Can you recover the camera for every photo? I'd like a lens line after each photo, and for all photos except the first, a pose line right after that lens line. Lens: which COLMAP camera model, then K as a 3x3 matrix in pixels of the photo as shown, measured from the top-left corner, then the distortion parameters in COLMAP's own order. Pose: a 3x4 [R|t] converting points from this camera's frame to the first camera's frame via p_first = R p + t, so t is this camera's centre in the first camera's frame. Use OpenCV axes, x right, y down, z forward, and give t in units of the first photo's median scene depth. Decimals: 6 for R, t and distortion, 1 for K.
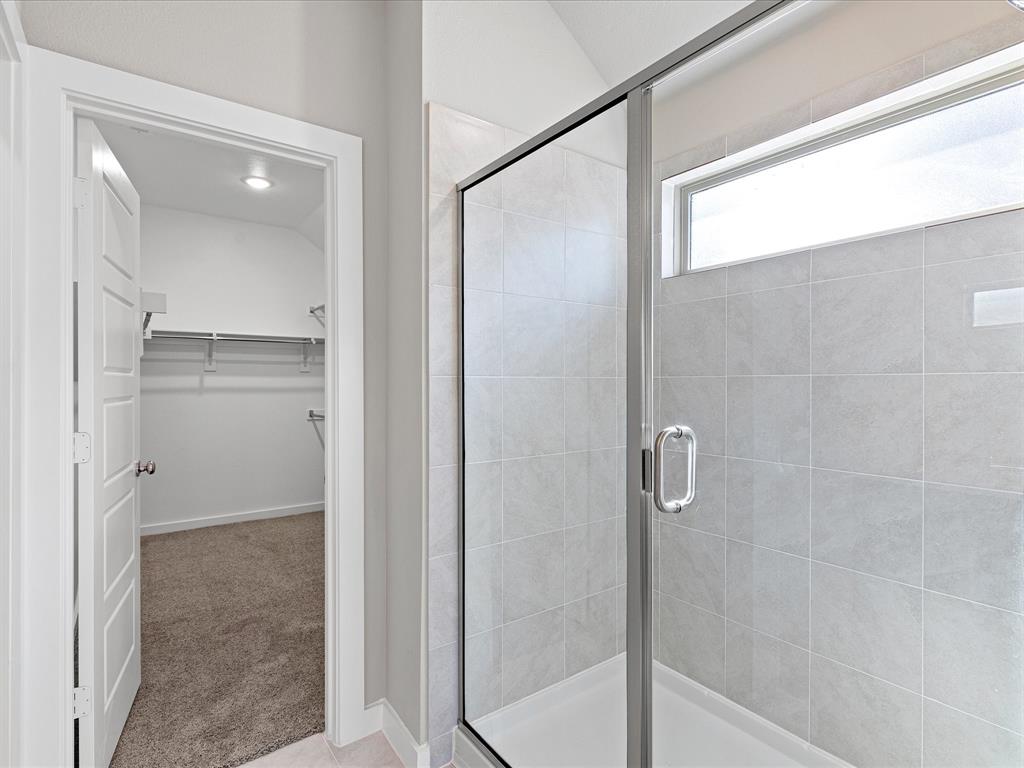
lens RADIAL K [[524.6, 0, 514.4], [0, 524.6, 383.5], [0, 0, 1]] dist [0.001102, 0.000796]
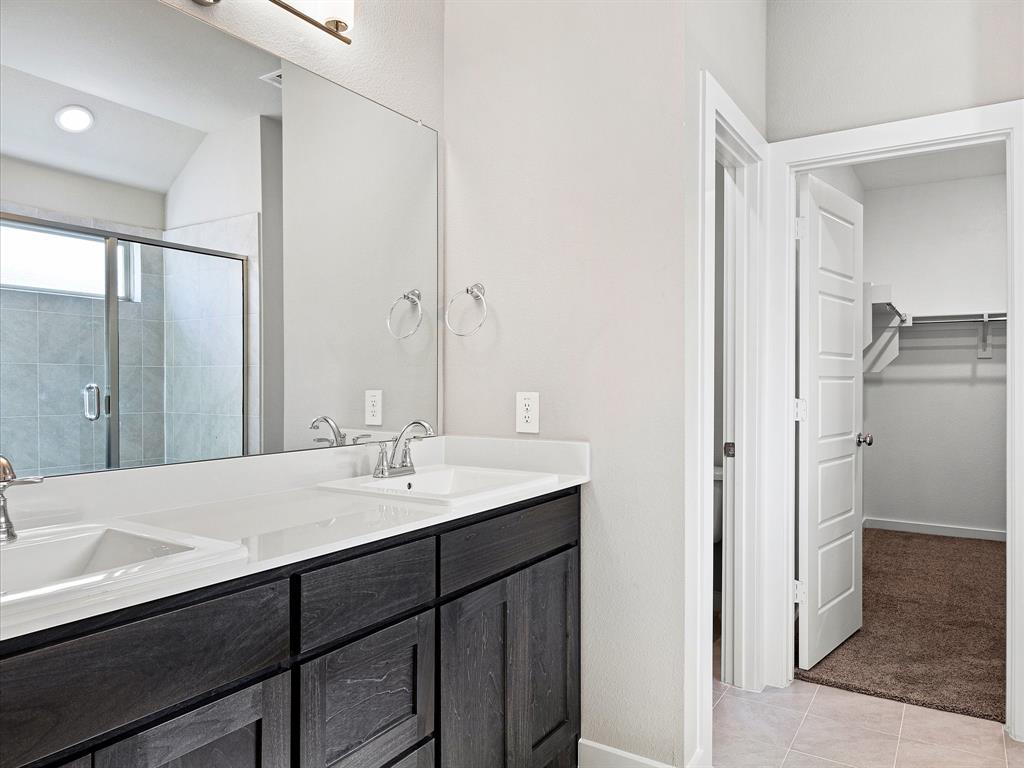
lens RADIAL K [[700.6, 0, 511.9], [0, 700.6, 380.6], [0, 0, 1]] dist [0.006750, -0.002898]
pose [[0.354839, 0.003909, -0.934919, 0.467686], [-0.005879, 0.999981, 0.001949, 0.032424], [0.934909, 0.004805, 0.354855, -0.276207]]
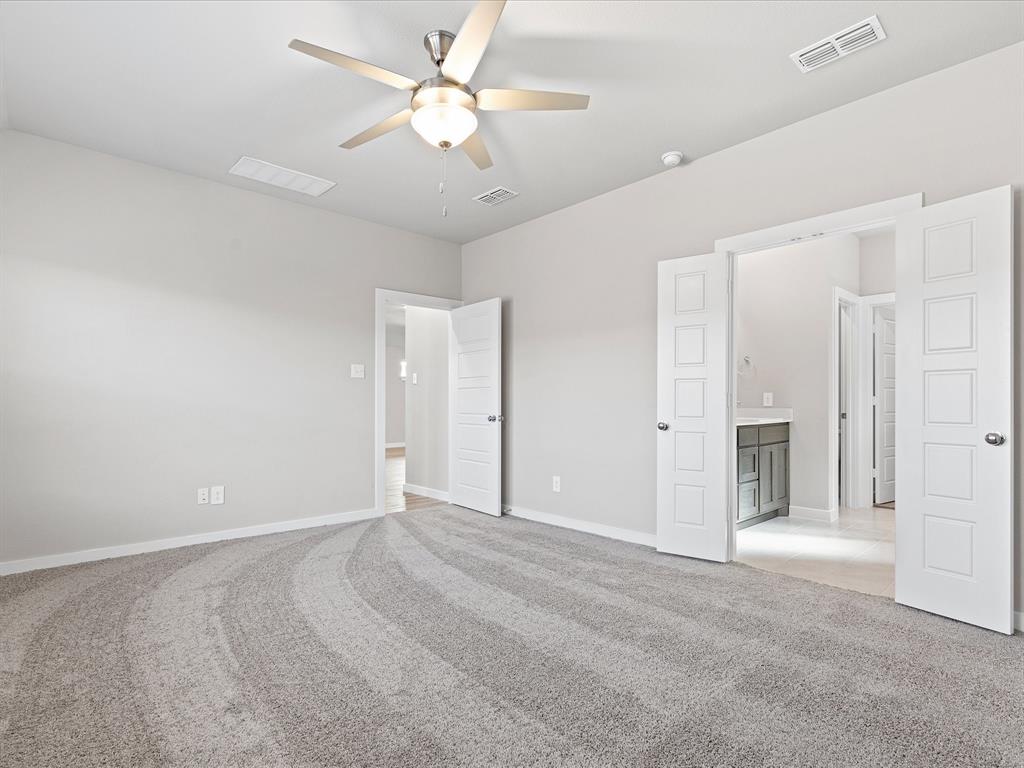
lens RADIAL K [[539.9, 0, 514.6], [0, 539.9, 393.3], [0, 0, 1]] dist [0.002222, -0.003465]
pose [[0.106289, -0.000910, -0.994335, 1.817385], [-0.003576, 0.999993, -0.001297, 0.061297], [0.994329, 0.003693, 0.106285, -1.295818]]
